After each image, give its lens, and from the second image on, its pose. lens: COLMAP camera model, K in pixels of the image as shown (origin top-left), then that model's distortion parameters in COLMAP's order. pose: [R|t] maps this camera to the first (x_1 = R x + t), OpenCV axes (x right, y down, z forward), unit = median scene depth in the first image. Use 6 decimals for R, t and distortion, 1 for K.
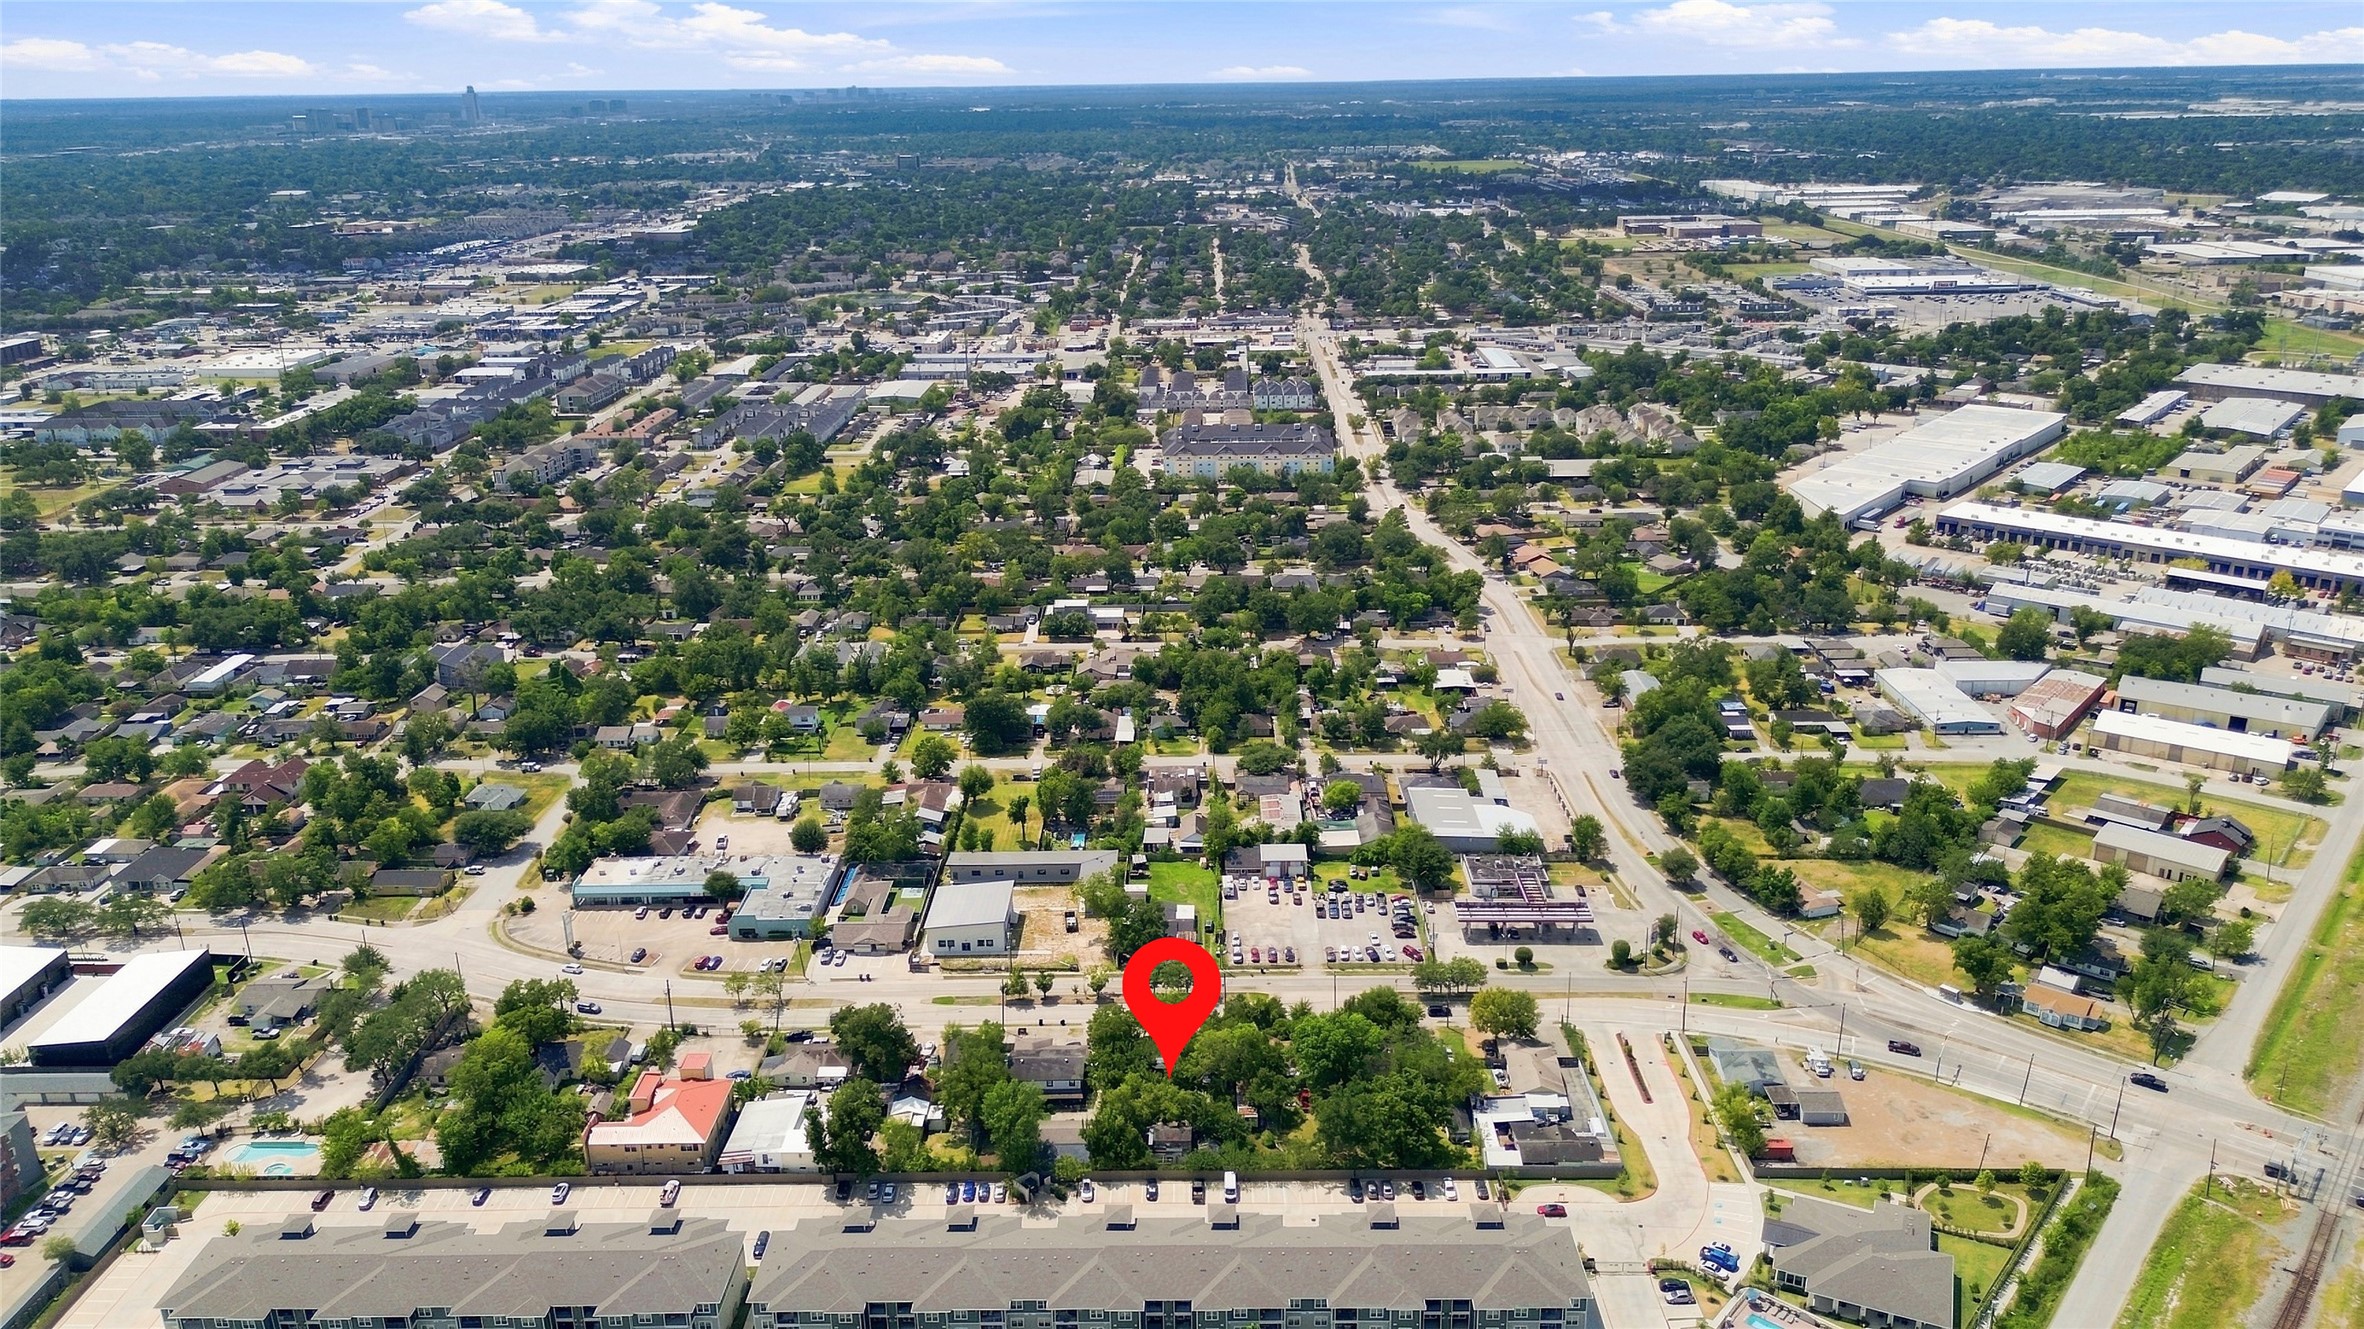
lens RADIAL K [[1672.2, 0, 1182.0], [0, 1672.2, 664.5], [0, 0, 1]] dist [0.069164, -0.072044]
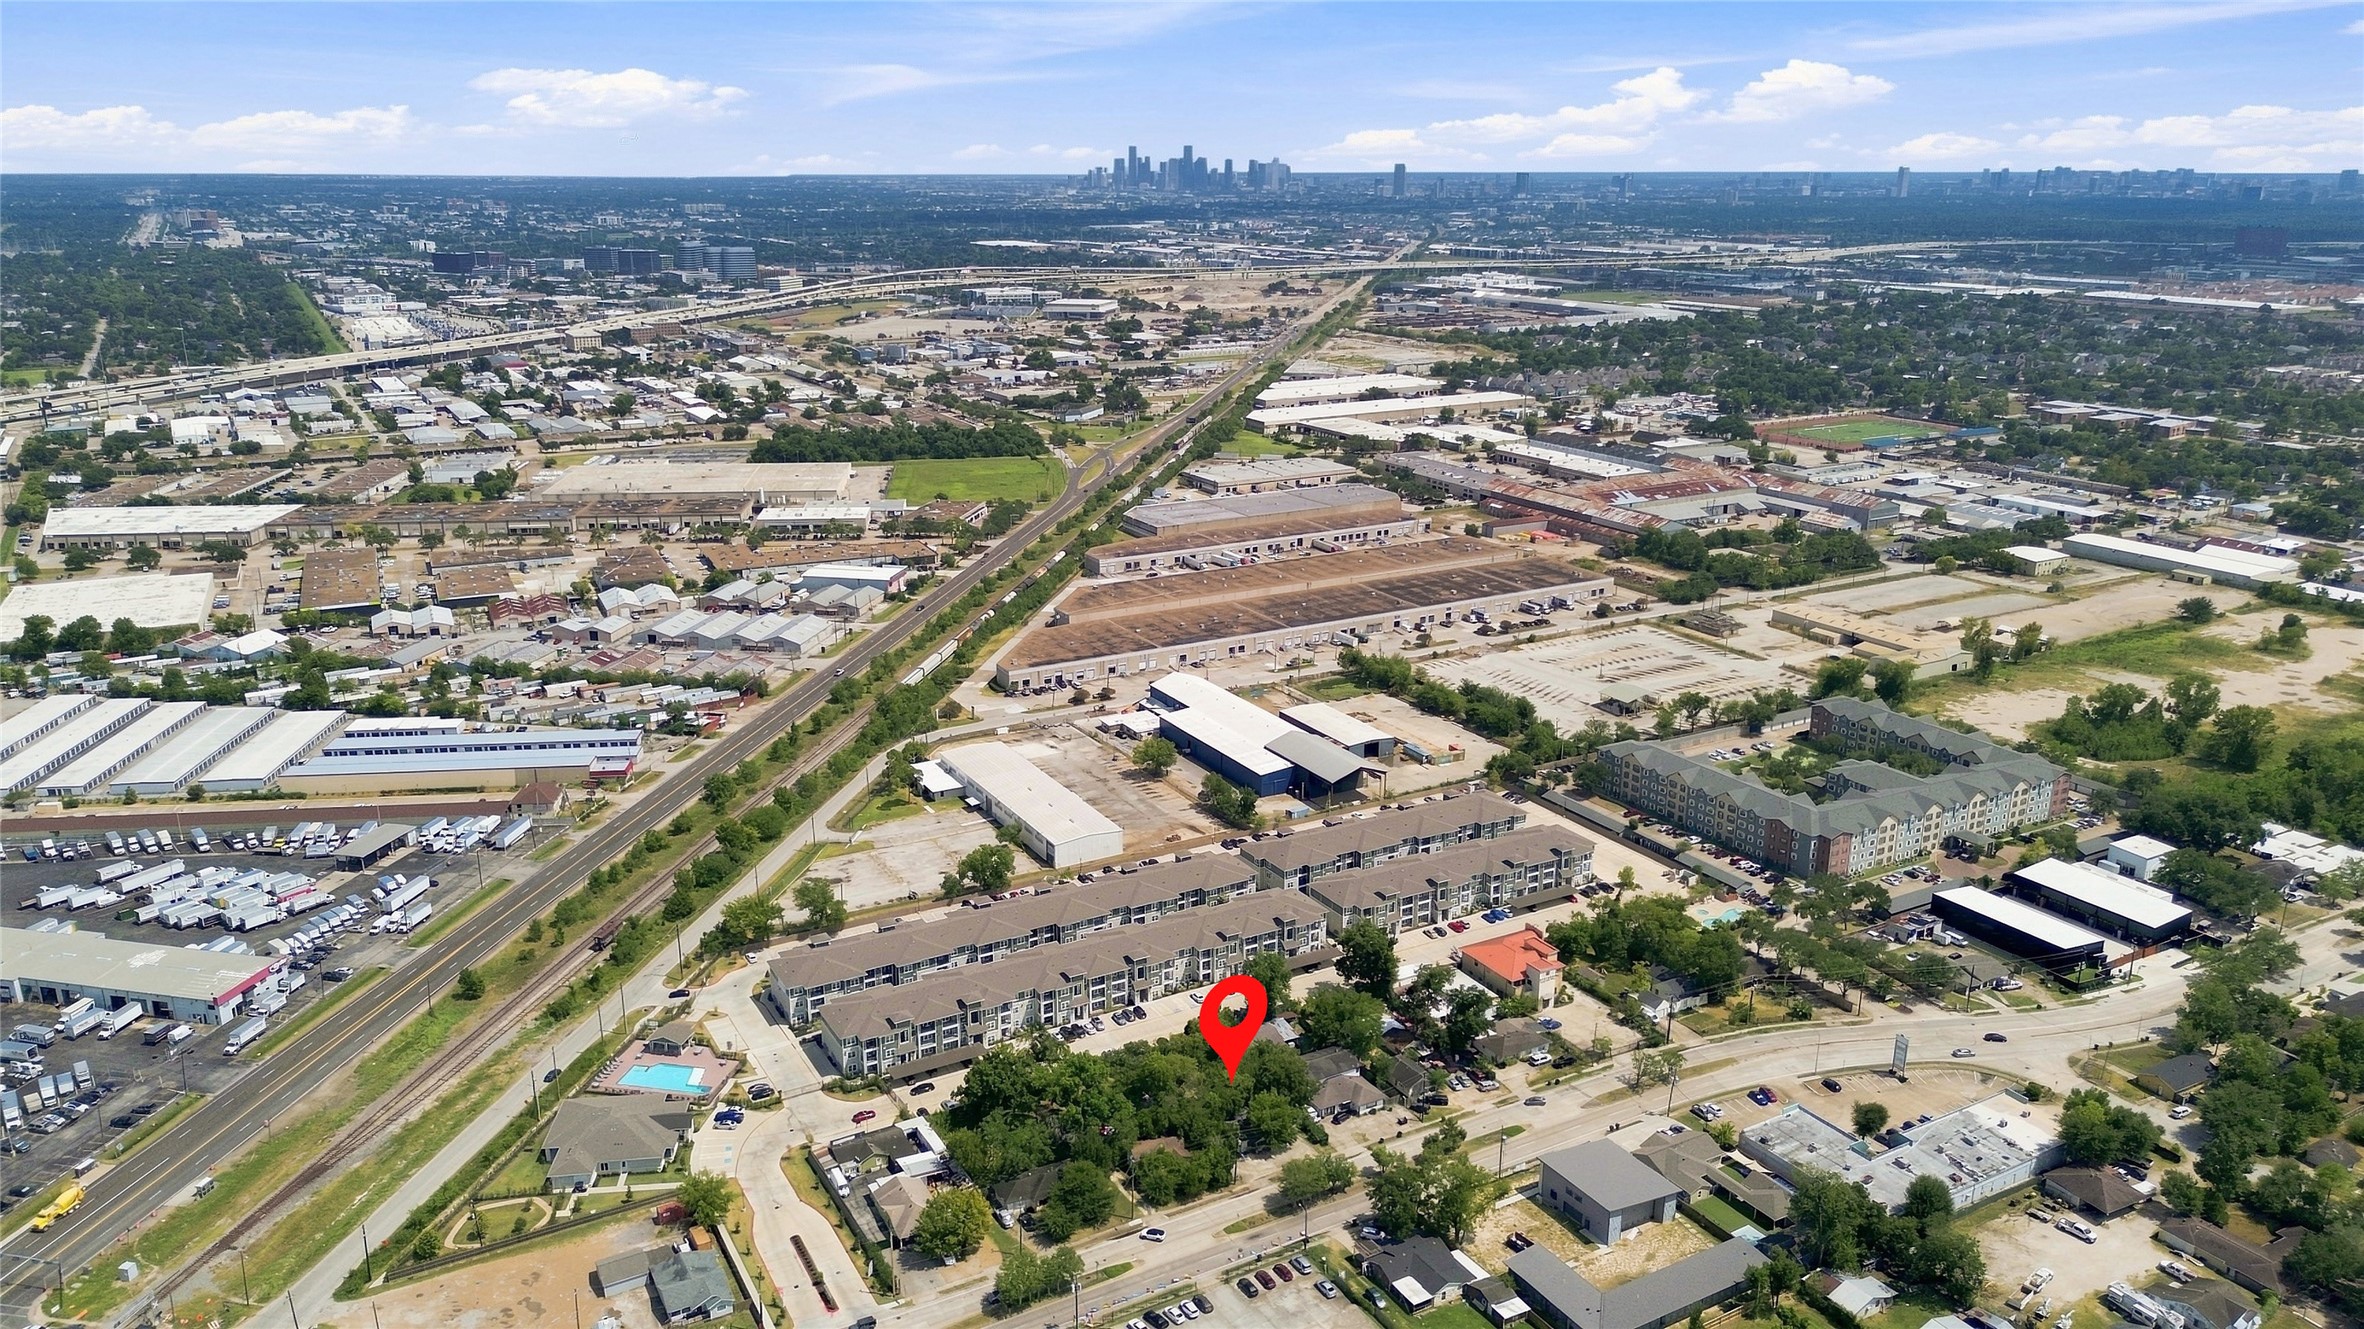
lens RADIAL K [[1672.2, 0, 1182.0], [0, 1672.2, 664.5], [0, 0, 1]] dist [0.069164, -0.072044]
pose [[-0.864387, 0.162626, -0.475802, 0.420587], [-0.153339, 0.815928, 0.557448, -0.505912], [0.478876, 0.554810, -0.680341, 1.354447]]
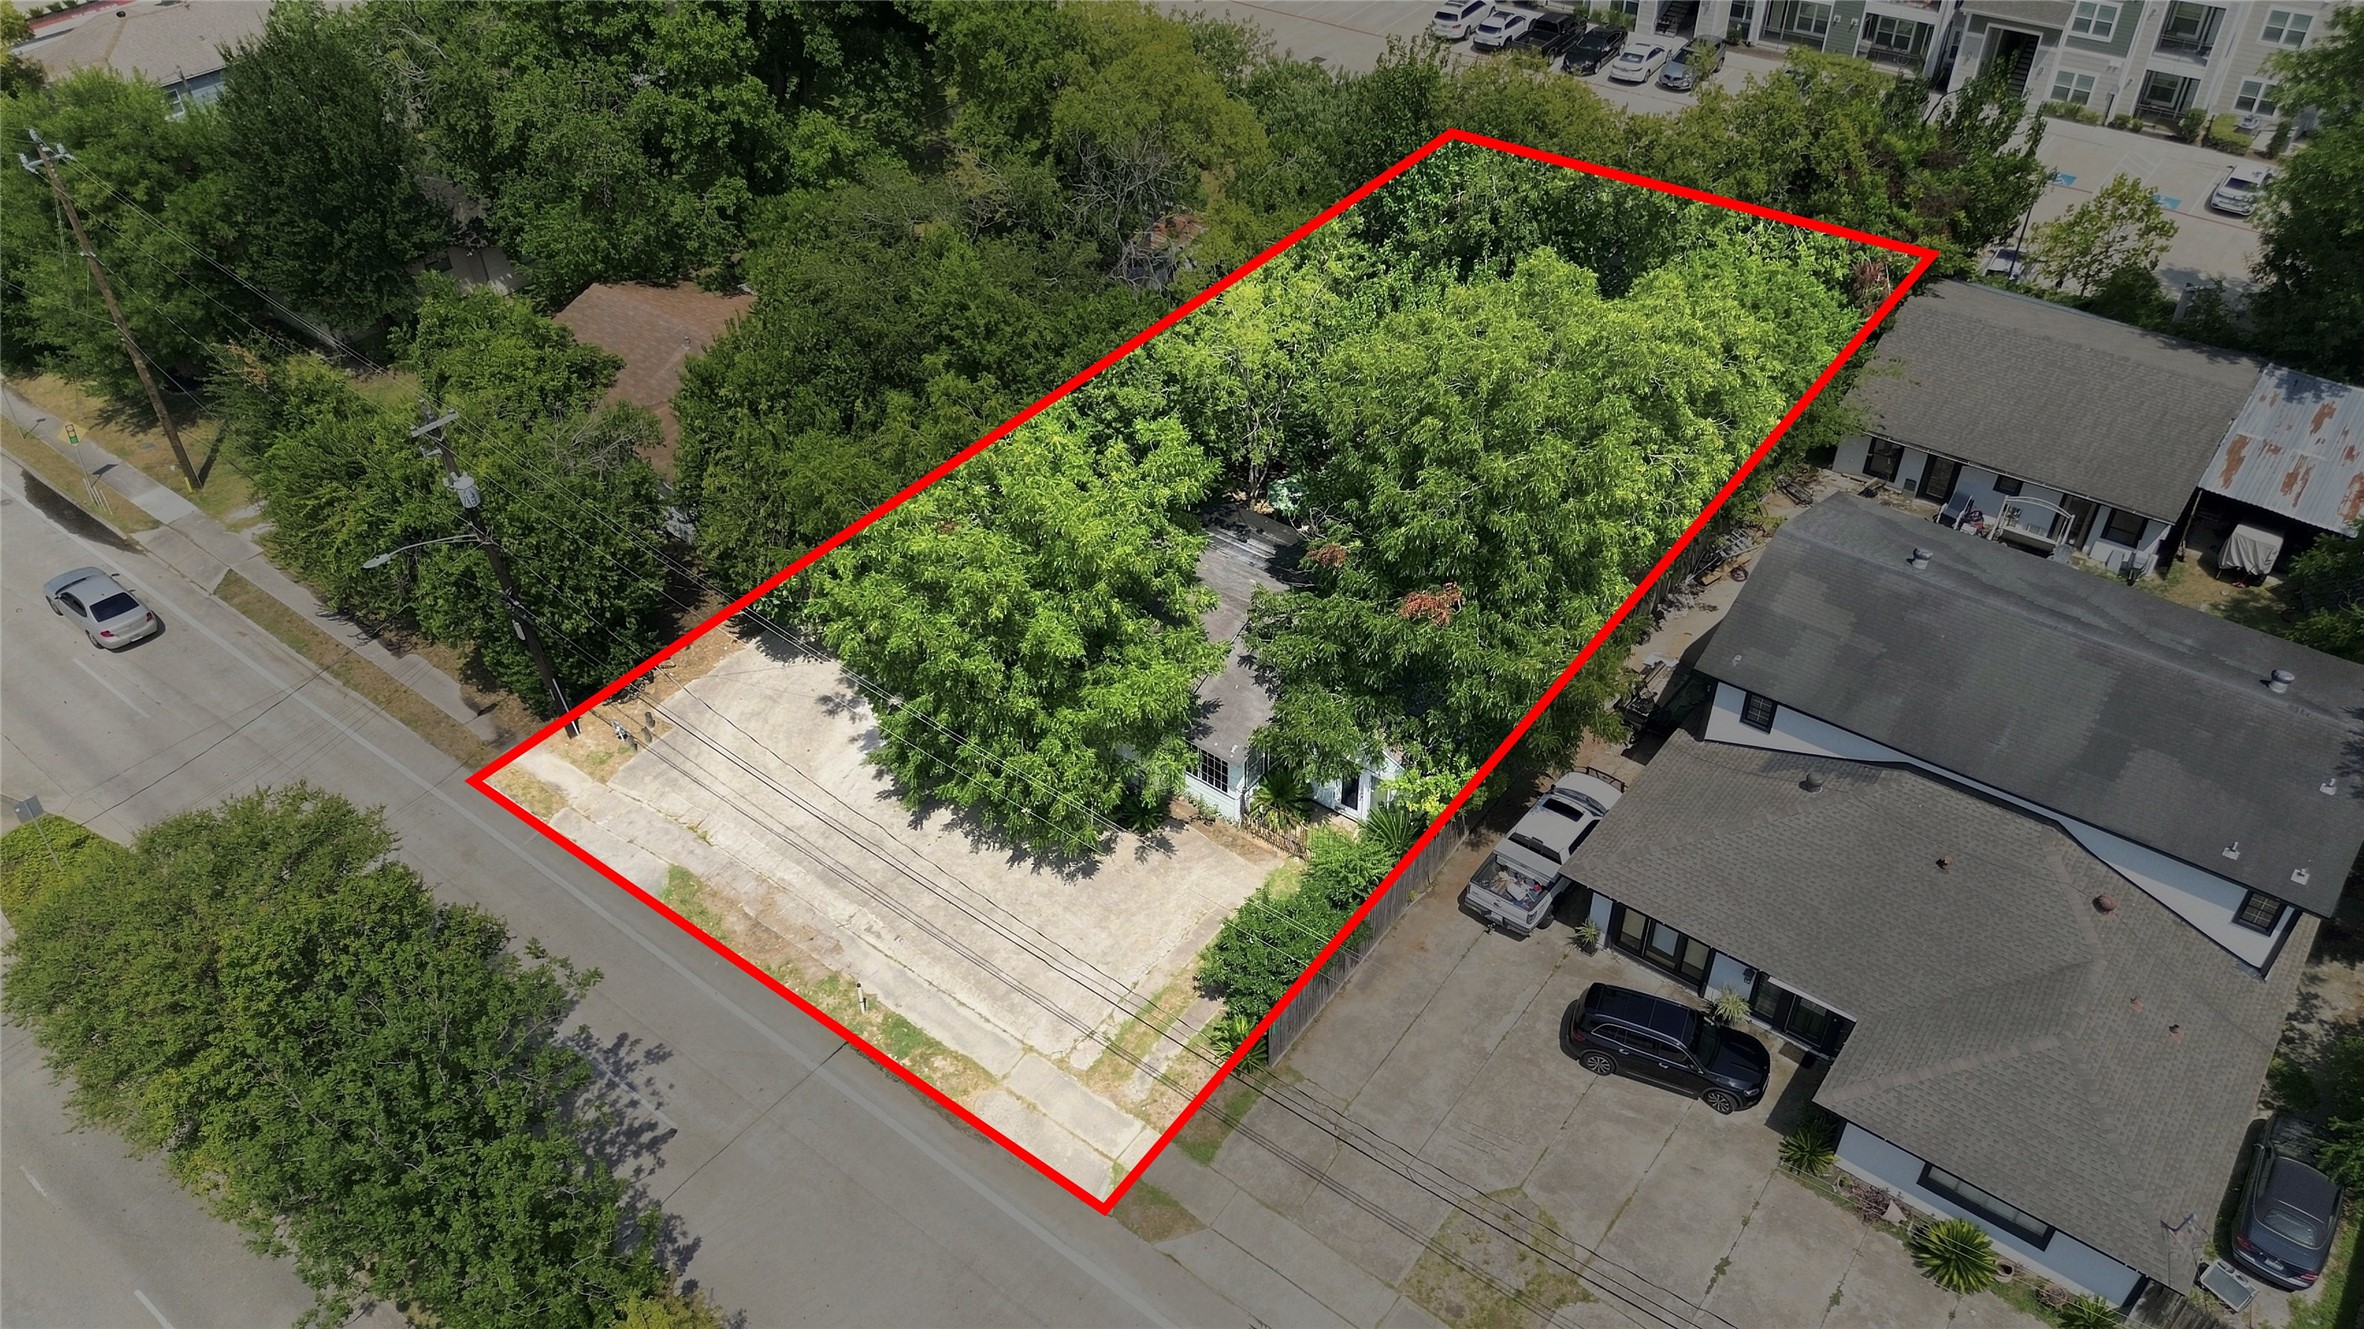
lens RADIAL K [[1672.2, 0, 1182.0], [0, 1672.2, 664.5], [0, 0, 1]] dist [0.069164, -0.072044]
pose [[-0.796026, -0.358119, 0.487949, -0.078851], [0.231680, 0.564495, 0.792256, 0.099811], [-0.559167, 0.743704, -0.366383, 0.939726]]
